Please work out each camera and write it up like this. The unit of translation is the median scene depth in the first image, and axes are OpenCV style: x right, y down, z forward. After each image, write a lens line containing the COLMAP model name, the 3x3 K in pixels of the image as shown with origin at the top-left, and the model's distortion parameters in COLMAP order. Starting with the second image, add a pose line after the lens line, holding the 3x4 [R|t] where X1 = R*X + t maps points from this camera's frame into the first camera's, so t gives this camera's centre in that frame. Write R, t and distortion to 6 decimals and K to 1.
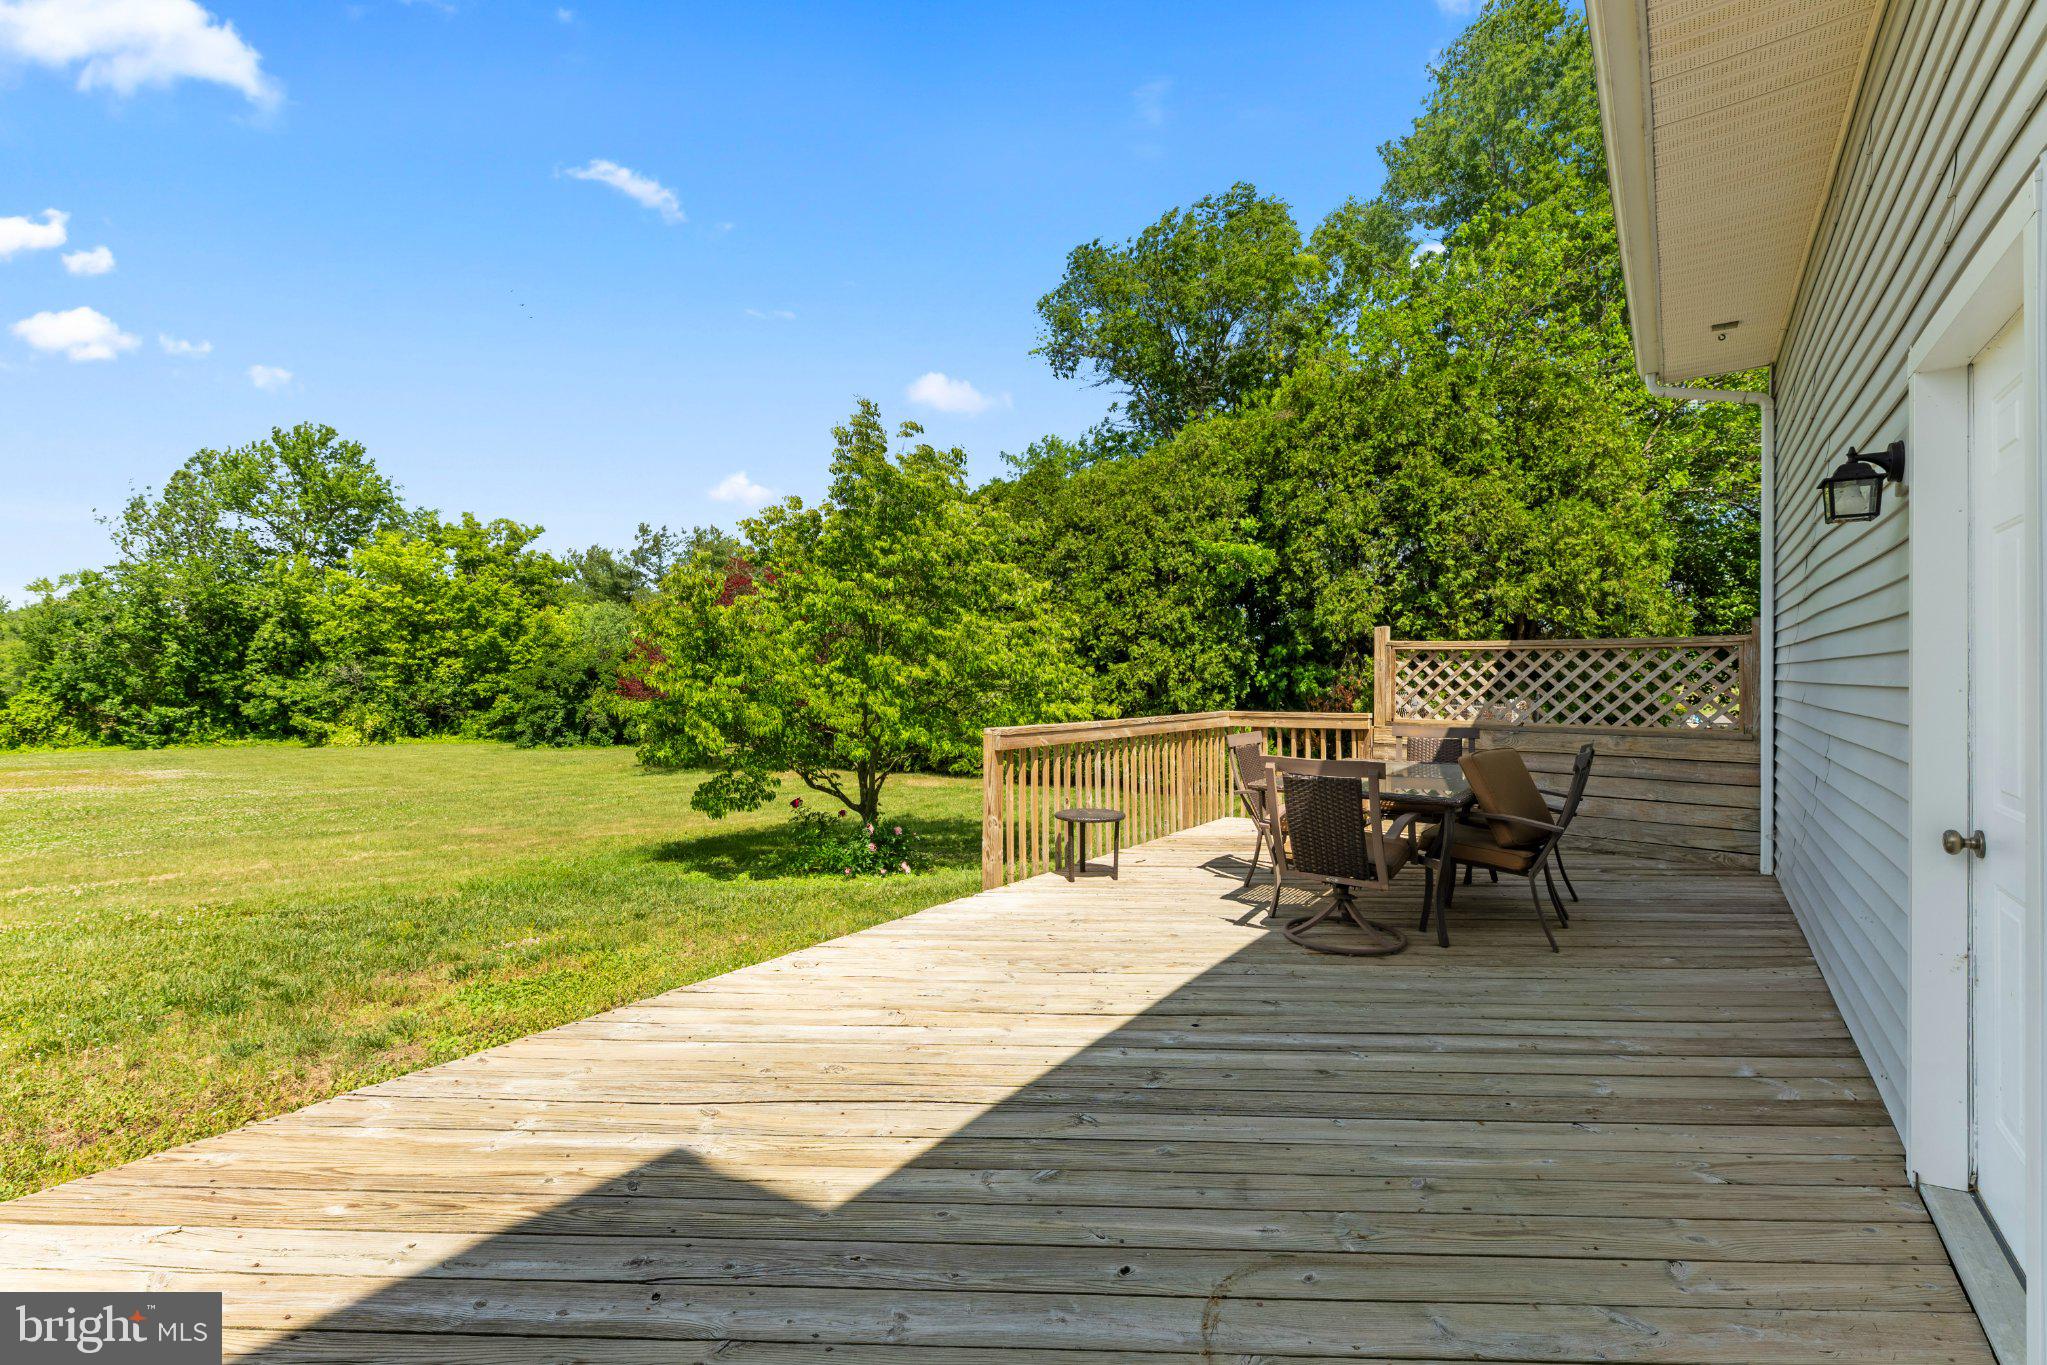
lens RADIAL K [[841.3, 0, 1028.2], [0, 841.3, 676.3], [0, 0, 1]] dist [-0.002829, -0.001564]
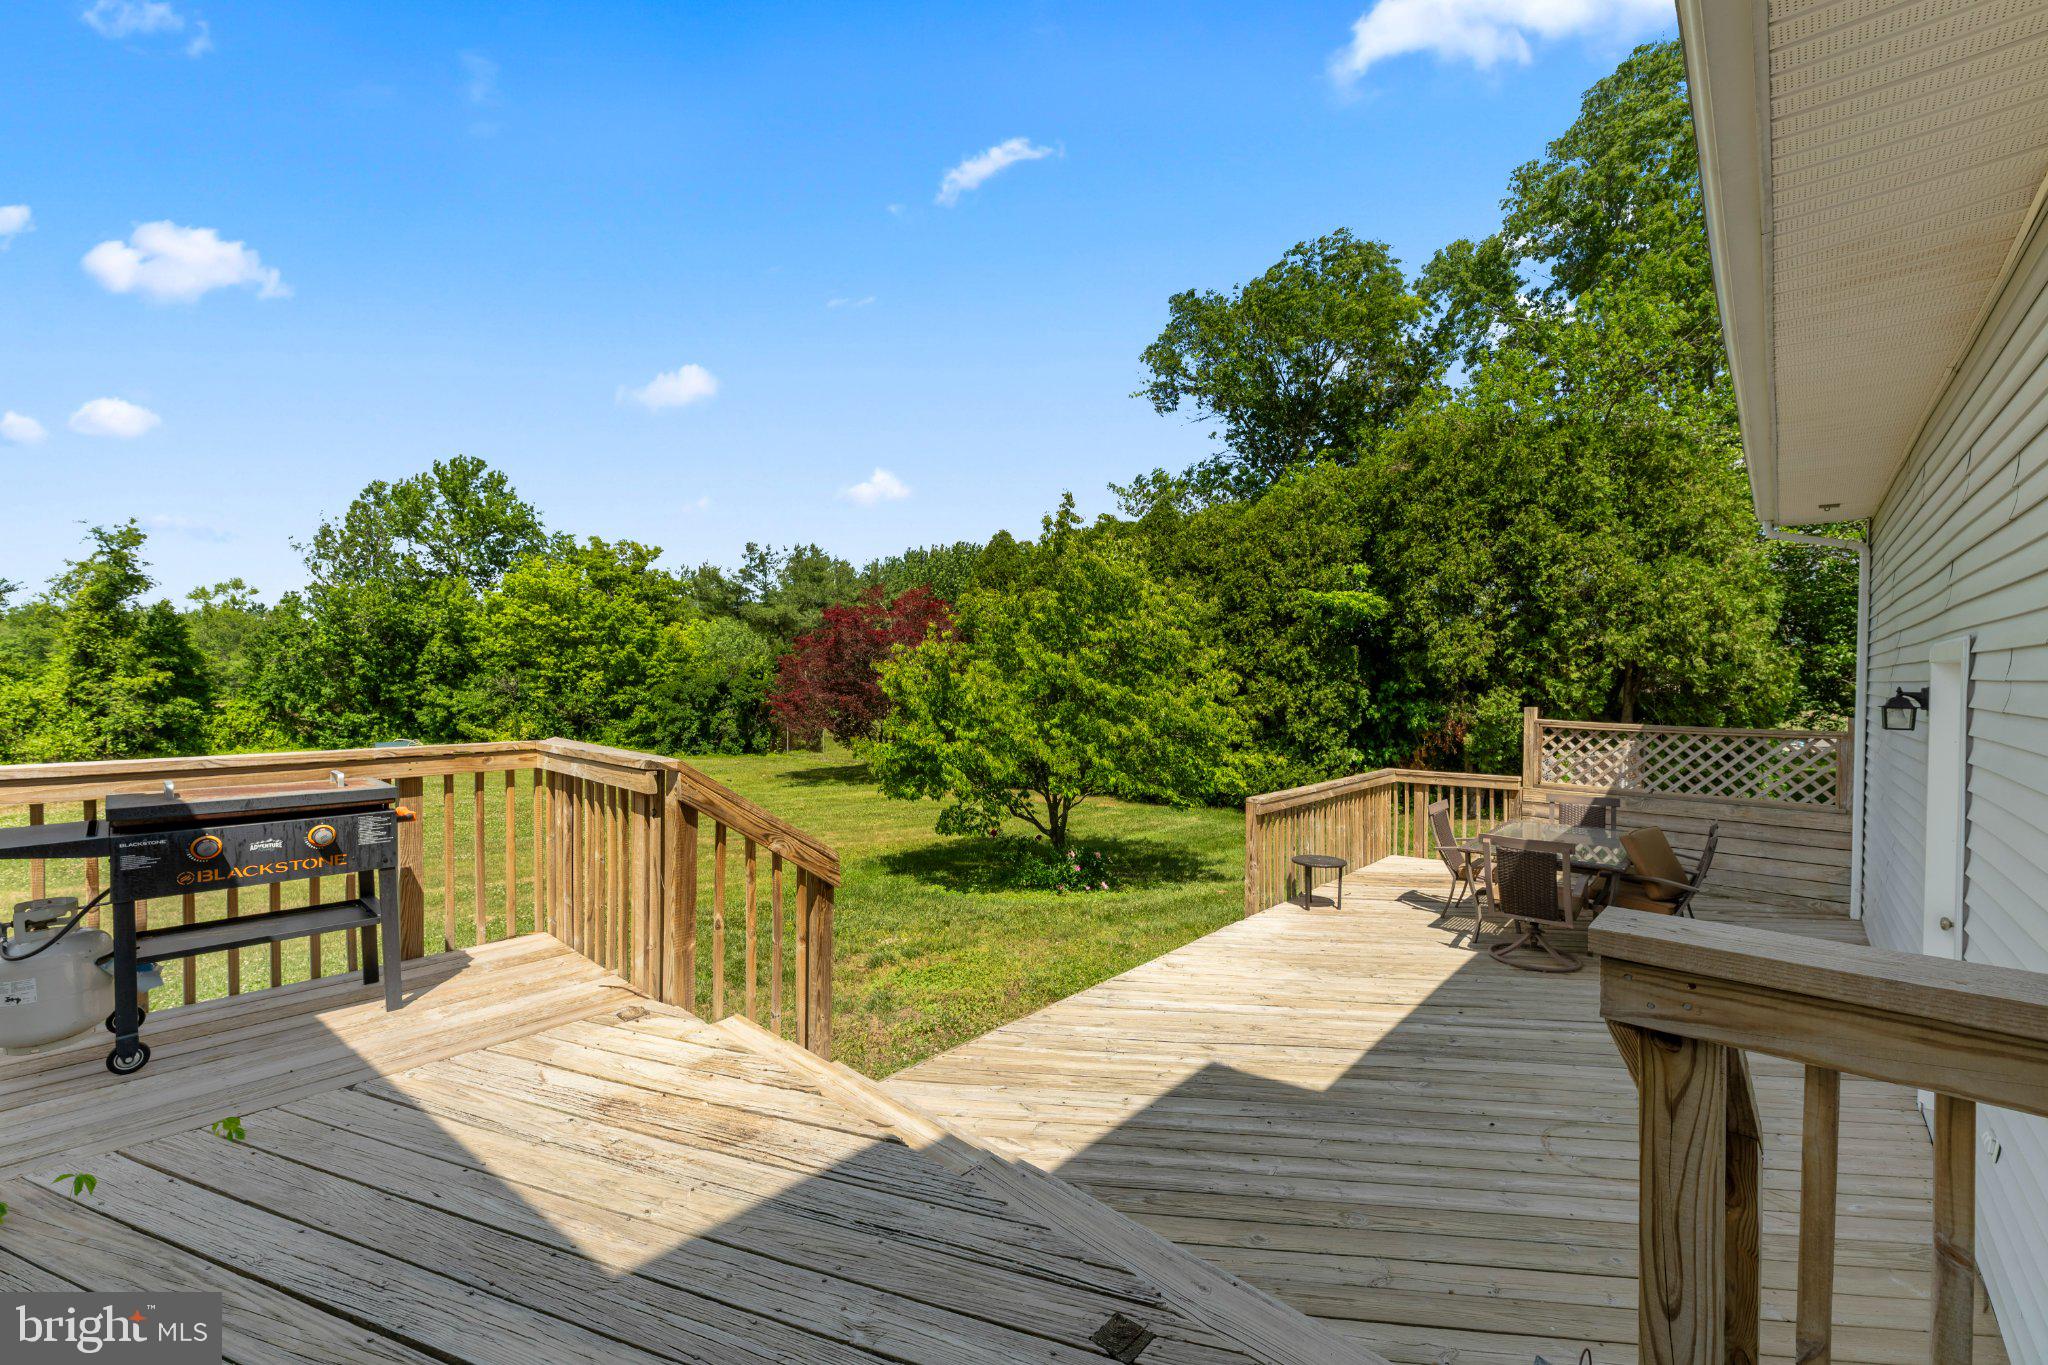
lens RADIAL K [[841.7, 0, 1016.9], [0, 841.7, 688.2], [0, 0, 1]] dist [-0.002829, -0.001564]
pose [[0.996711, 0.008479, -0.080589, -0.107980], [-0.007450, 0.999887, 0.013063, -0.045148], [0.080690, -0.012419, 0.996662, -0.136339]]
